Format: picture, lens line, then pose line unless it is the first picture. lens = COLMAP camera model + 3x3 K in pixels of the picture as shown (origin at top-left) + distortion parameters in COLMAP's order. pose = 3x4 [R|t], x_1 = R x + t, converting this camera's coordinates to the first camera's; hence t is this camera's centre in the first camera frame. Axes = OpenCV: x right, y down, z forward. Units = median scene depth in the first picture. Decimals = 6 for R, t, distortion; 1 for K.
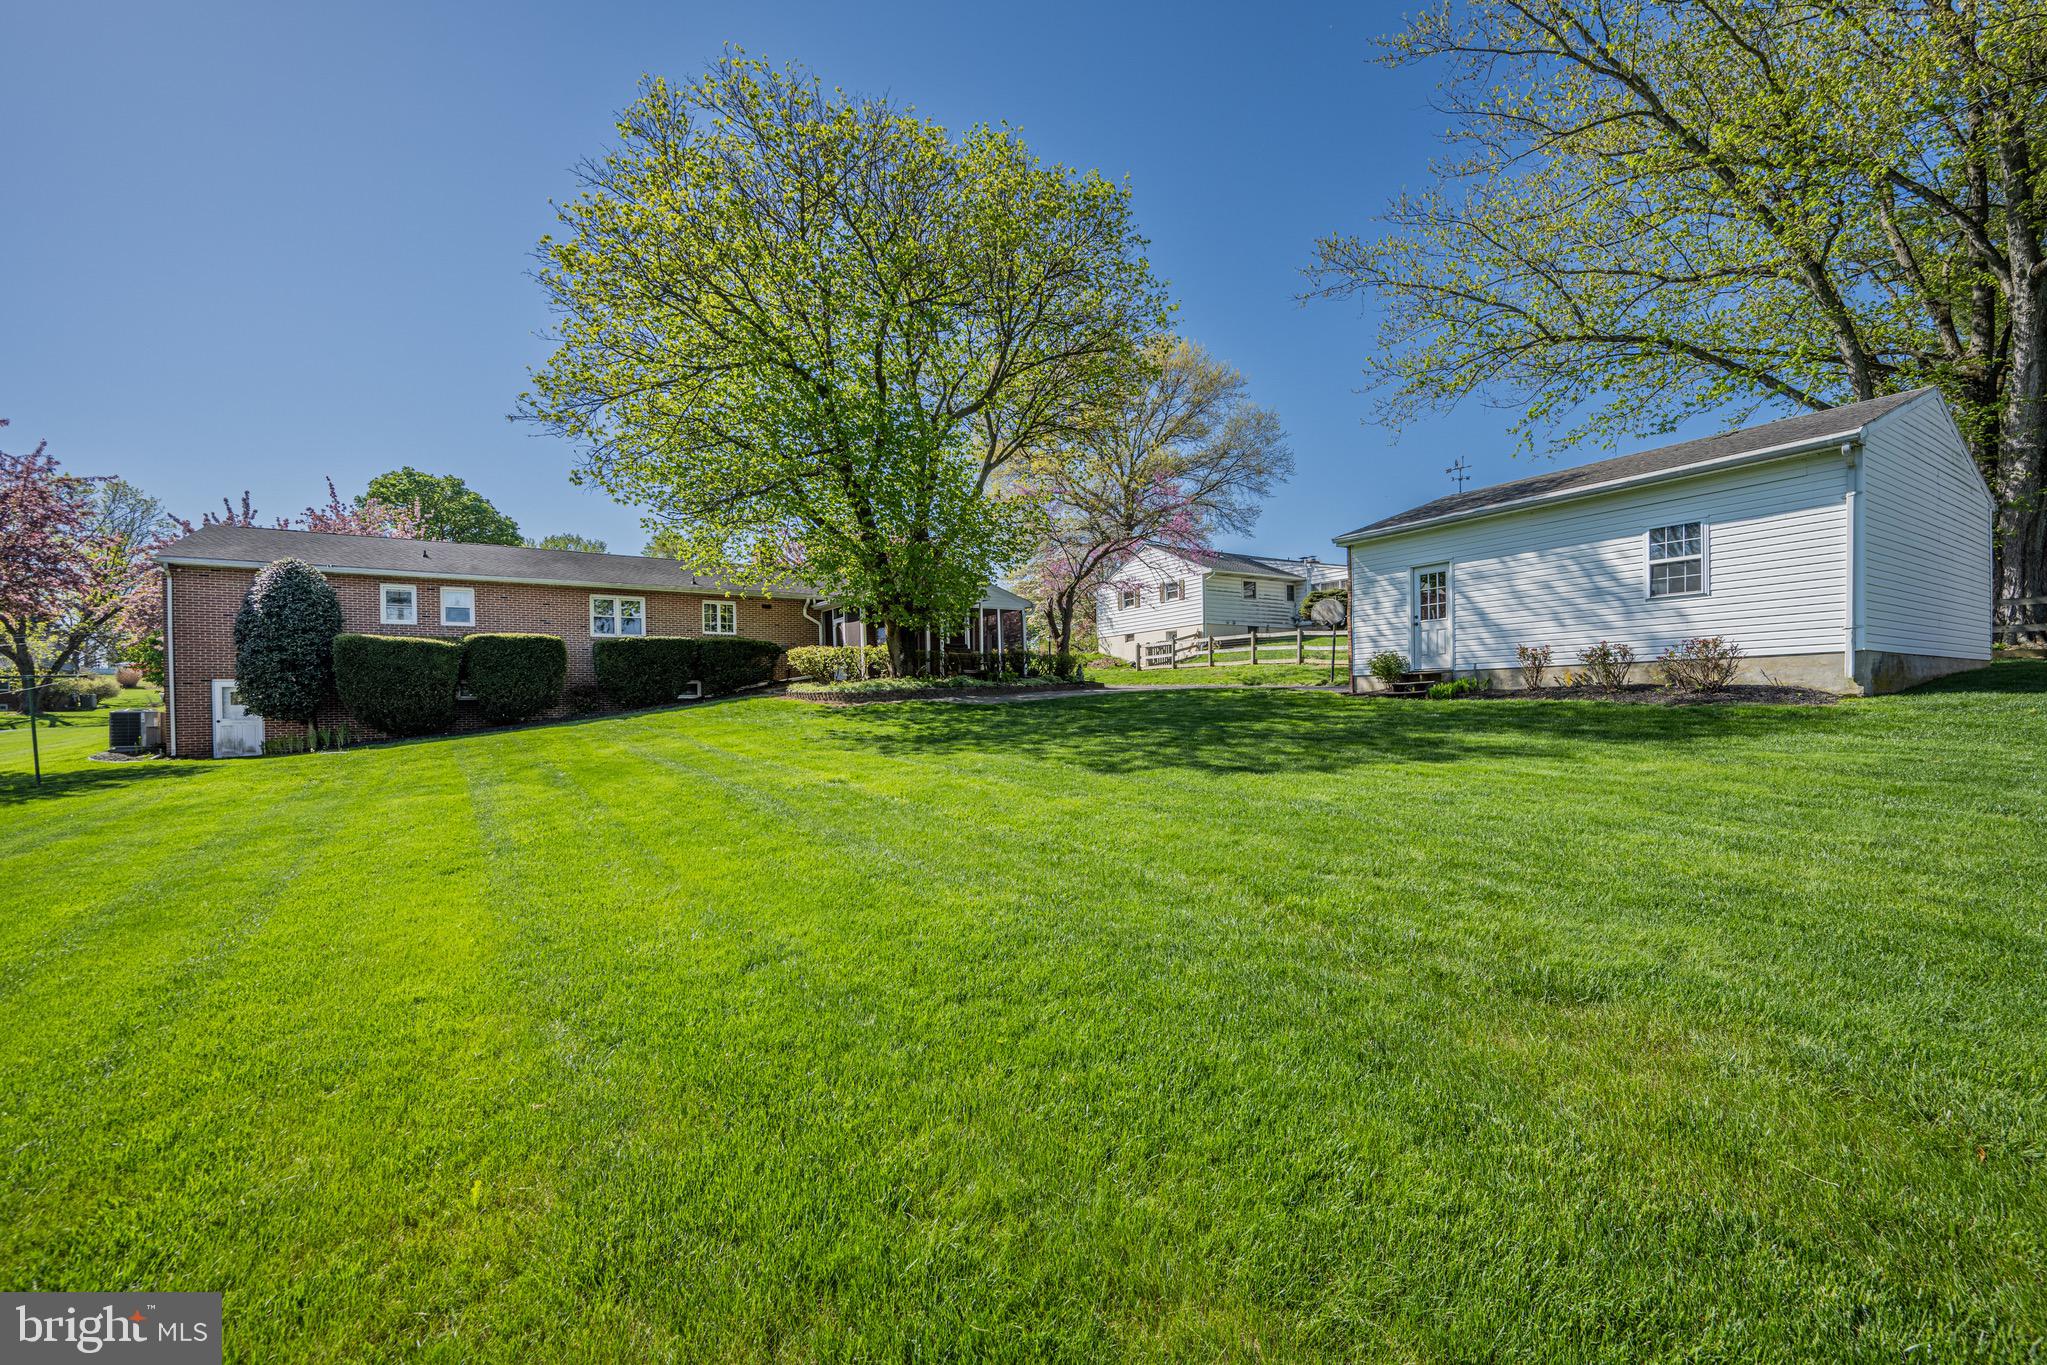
lens RADIAL K [[816.0, 0, 1021.4], [0, 816.0, 709.0], [0, 0, 1]] dist [0.000967, -0.000414]
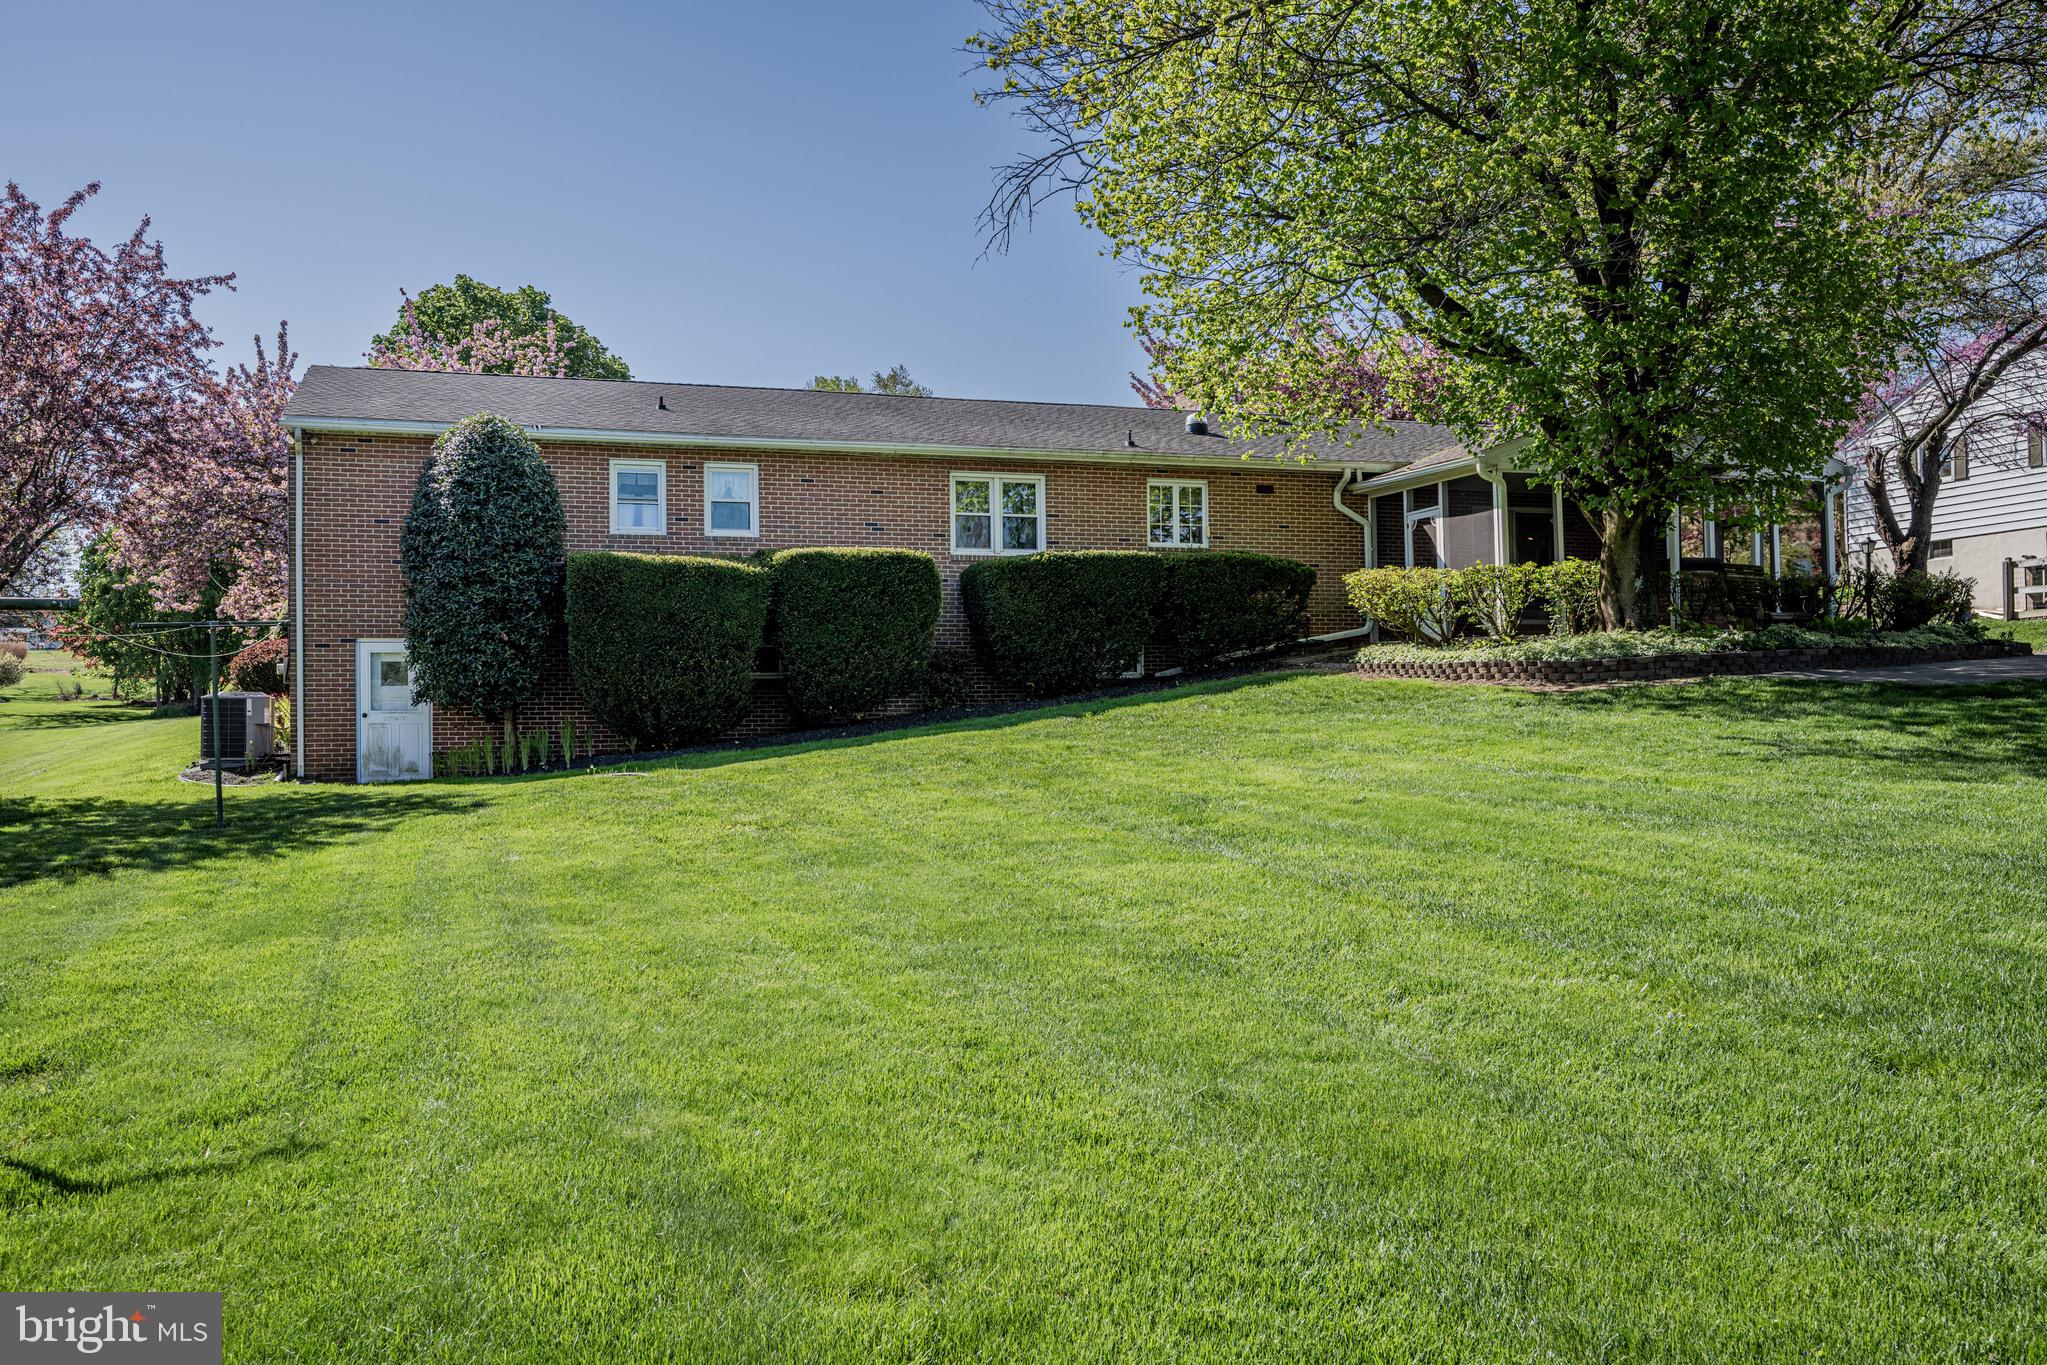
lens RADIAL K [[1610.9, 0, 1034.3], [0, 1610.9, 680.8], [0, 0, 1]] dist [0.012034, -0.006635]
pose [[0.969638, 0.000993, -0.244542, -0.254940], [-0.006152, 0.999774, -0.020334, 0.010115], [0.244466, 0.021221, 0.969426, 0.052643]]
